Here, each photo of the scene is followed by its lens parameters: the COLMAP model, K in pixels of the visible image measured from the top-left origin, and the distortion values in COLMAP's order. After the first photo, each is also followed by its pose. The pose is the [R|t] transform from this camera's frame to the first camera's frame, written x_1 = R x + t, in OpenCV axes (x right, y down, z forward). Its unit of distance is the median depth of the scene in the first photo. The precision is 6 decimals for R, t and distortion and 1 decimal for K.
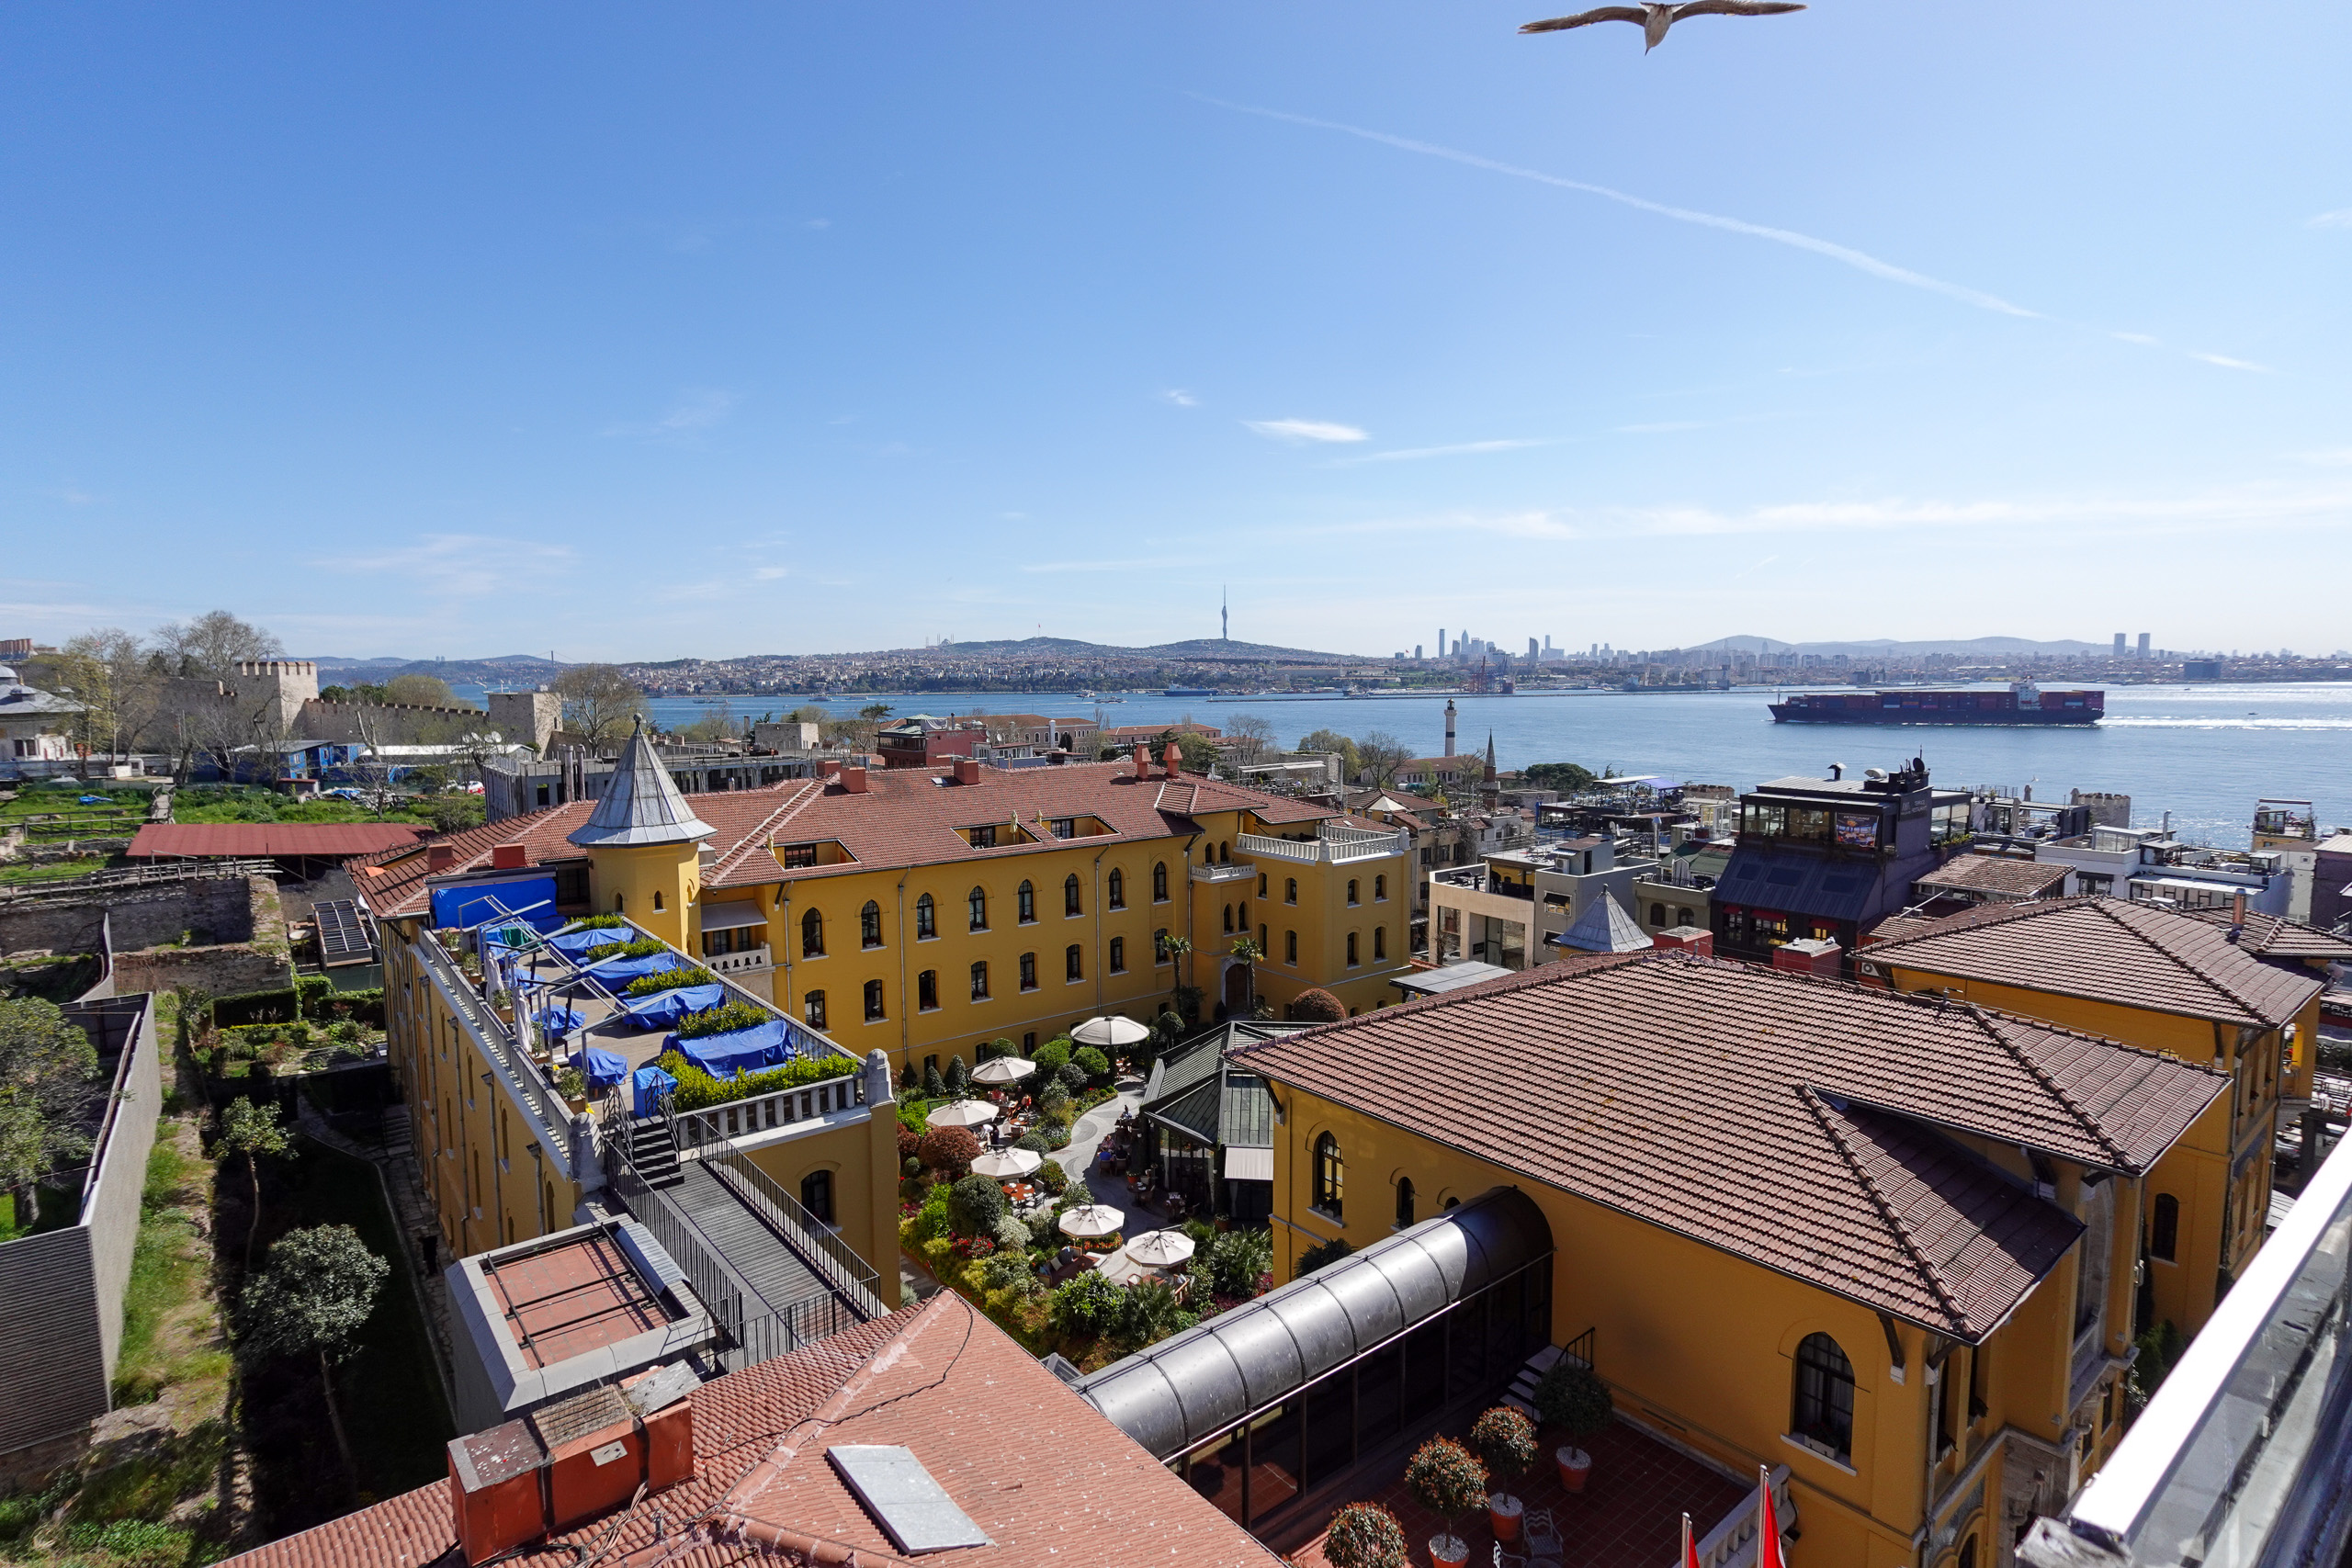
lens RADIAL K [[1187.0, 0, 1176.0], [0, 1187.0, 784.0], [0, 0, 1]] dist [-0.002284, 0.000161]
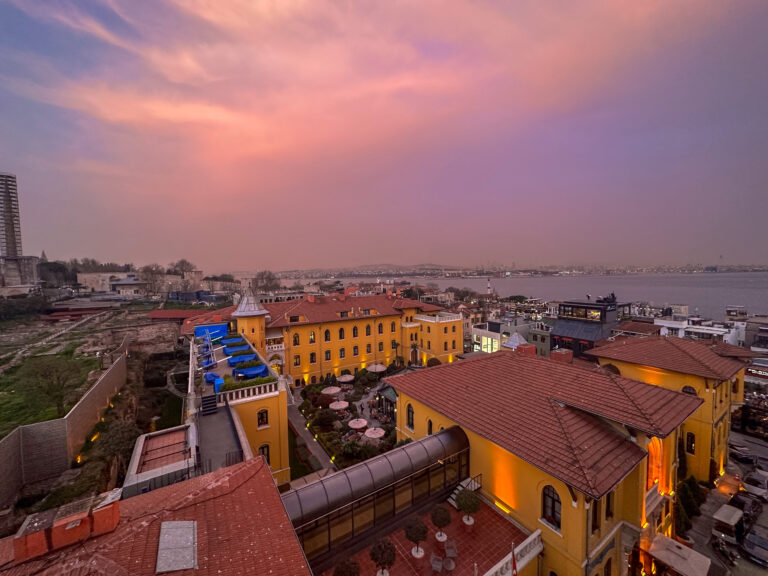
lens RADIAL K [[303.1, 0, 384.0], [0, 303.1, 288.0], [0, 0, 1]] dist [-0.000701, -0.000481]
pose [[0.993642, -0.002697, -0.112557, 0.098520], [-0.002014, 0.999127, -0.041725, 0.001274], [0.112572, 0.041686, 0.992769, 0.082120]]
